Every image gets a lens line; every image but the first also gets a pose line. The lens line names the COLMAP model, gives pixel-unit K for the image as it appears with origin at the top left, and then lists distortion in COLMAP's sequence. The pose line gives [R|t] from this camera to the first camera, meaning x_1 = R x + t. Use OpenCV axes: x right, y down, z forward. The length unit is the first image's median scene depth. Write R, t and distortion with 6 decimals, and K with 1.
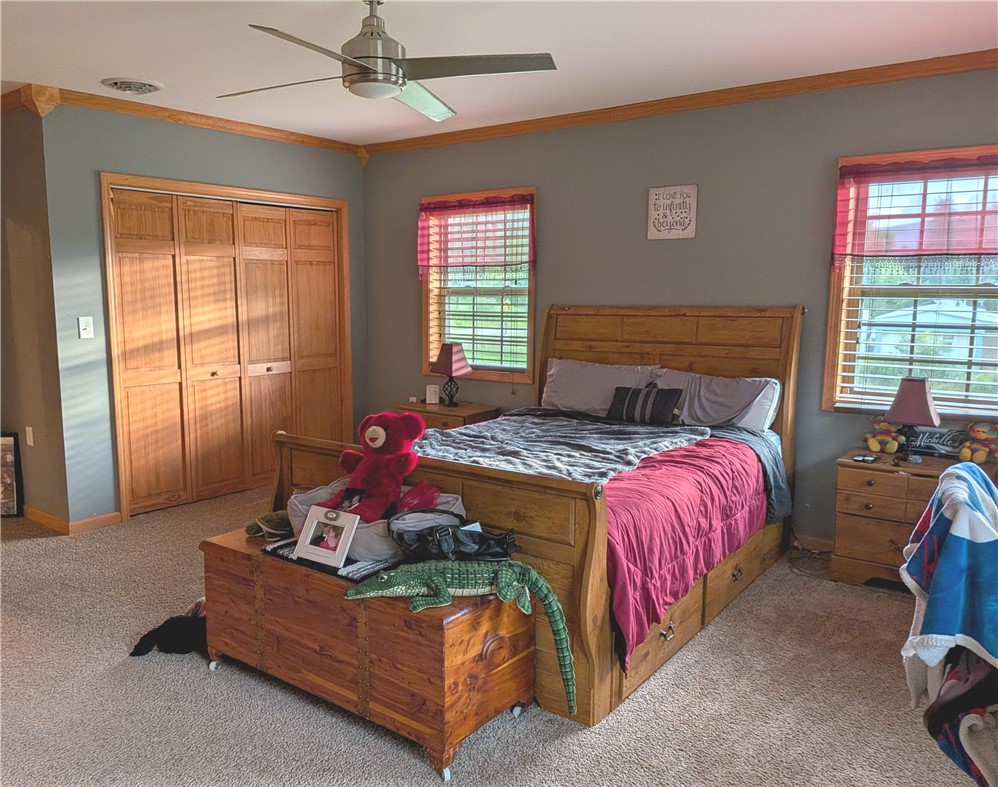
lens RADIAL K [[783.4, 0, 495.6], [0, 783.4, 395.4], [0, 0, 1]] dist [0.037832, -0.019488]
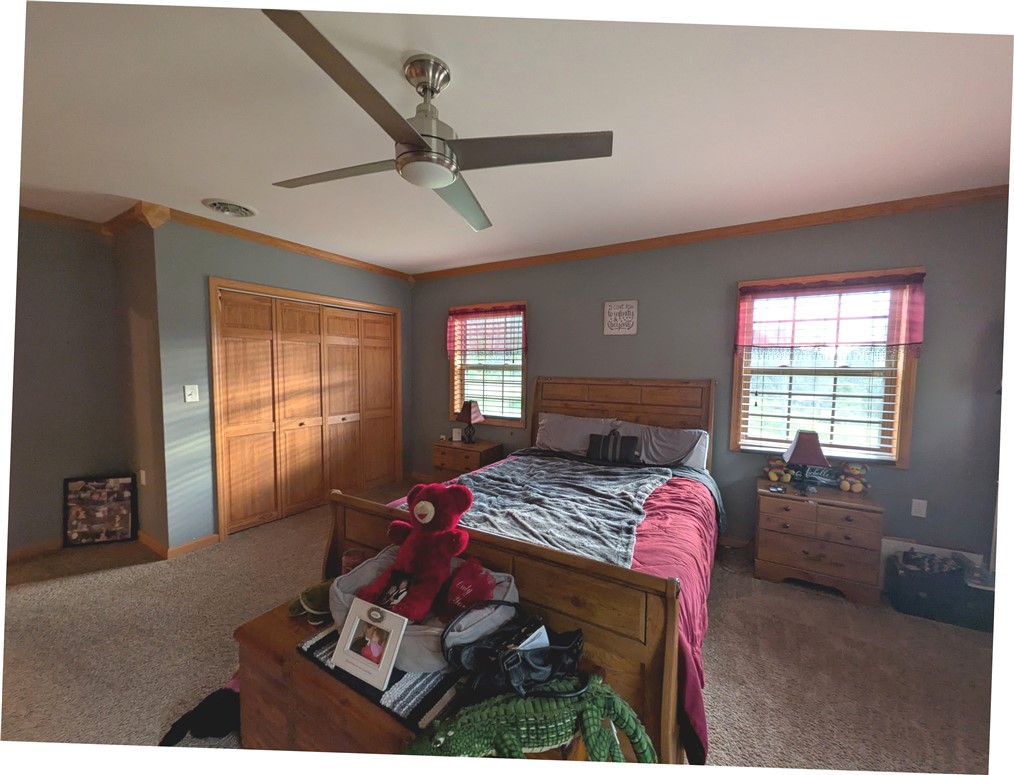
lens RADIAL K [[349.2, 0, 513.3], [0, 349.2, 391.5], [0, 0, 1]] dist [0.002984, 0.000174]
pose [[0.992170, 0.000604, 0.124893, -0.070547], [0.006759, 0.998263, -0.058529, -0.055004], [-0.124712, 0.058915, 0.990442, 0.390999]]
